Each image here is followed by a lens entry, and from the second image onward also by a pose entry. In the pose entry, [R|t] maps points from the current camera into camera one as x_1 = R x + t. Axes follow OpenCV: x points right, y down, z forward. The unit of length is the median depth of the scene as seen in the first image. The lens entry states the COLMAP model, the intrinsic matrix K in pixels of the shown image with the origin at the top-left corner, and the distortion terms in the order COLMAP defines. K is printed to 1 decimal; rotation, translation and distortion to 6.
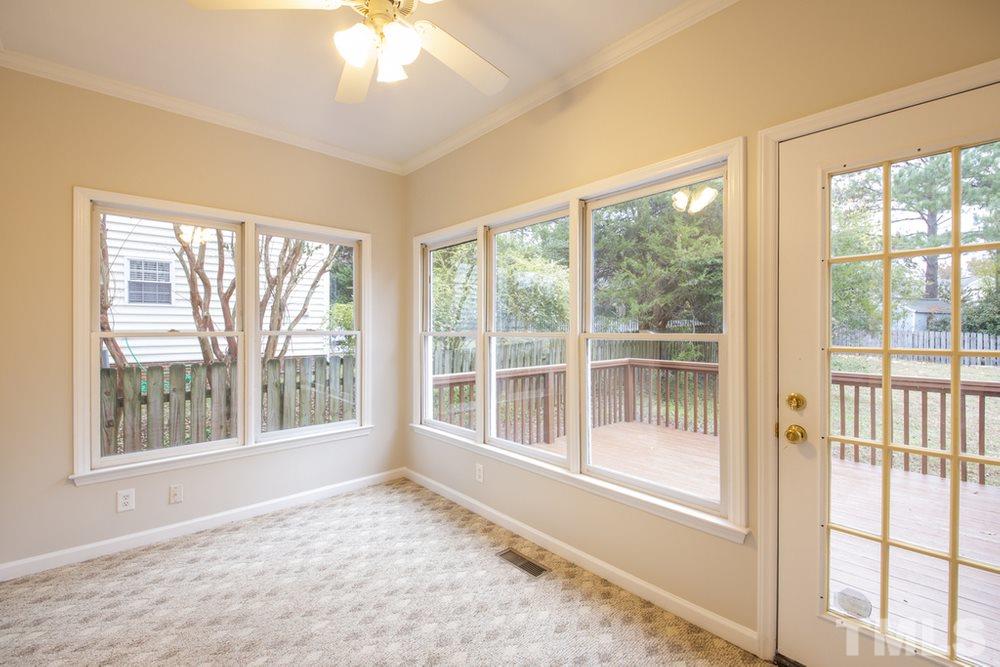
lens RADIAL K [[426.5, 0, 501.4], [0, 426.5, 329.7], [0, 0, 1]] dist [0.005994, -0.002026]
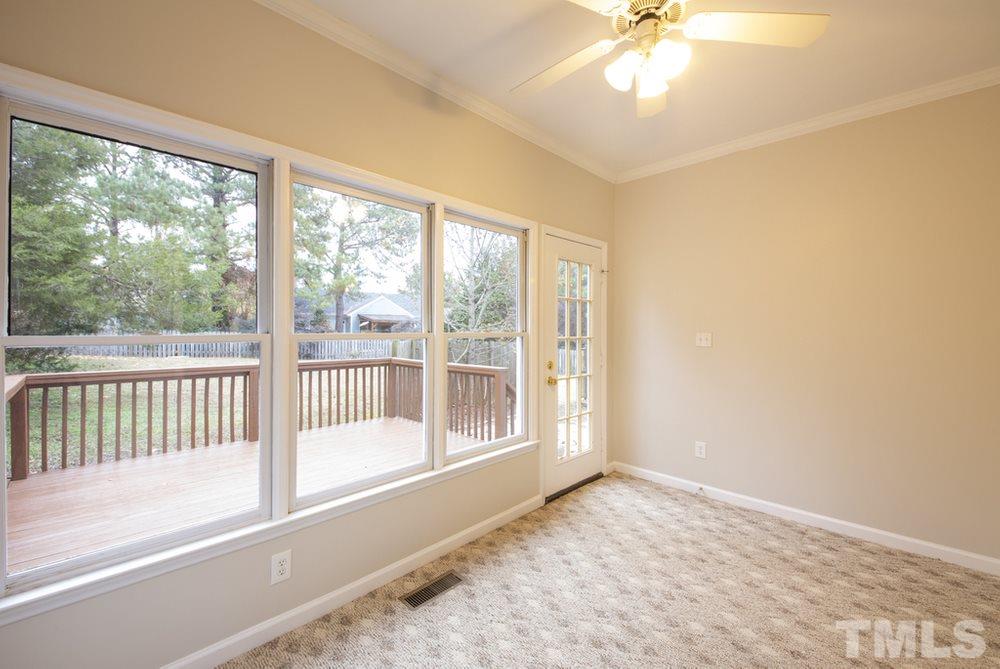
lens RADIAL K [[408.8, 0, 498.6], [0, 408.8, 318.2], [0, 0, 1]] dist [0.013964, -0.003272]
pose [[-0.065197, 0.026913, 0.997509, -0.870554], [-0.009412, 0.999575, -0.027584, 0.000848], [-0.997828, -0.011187, -0.064916, 0.969117]]
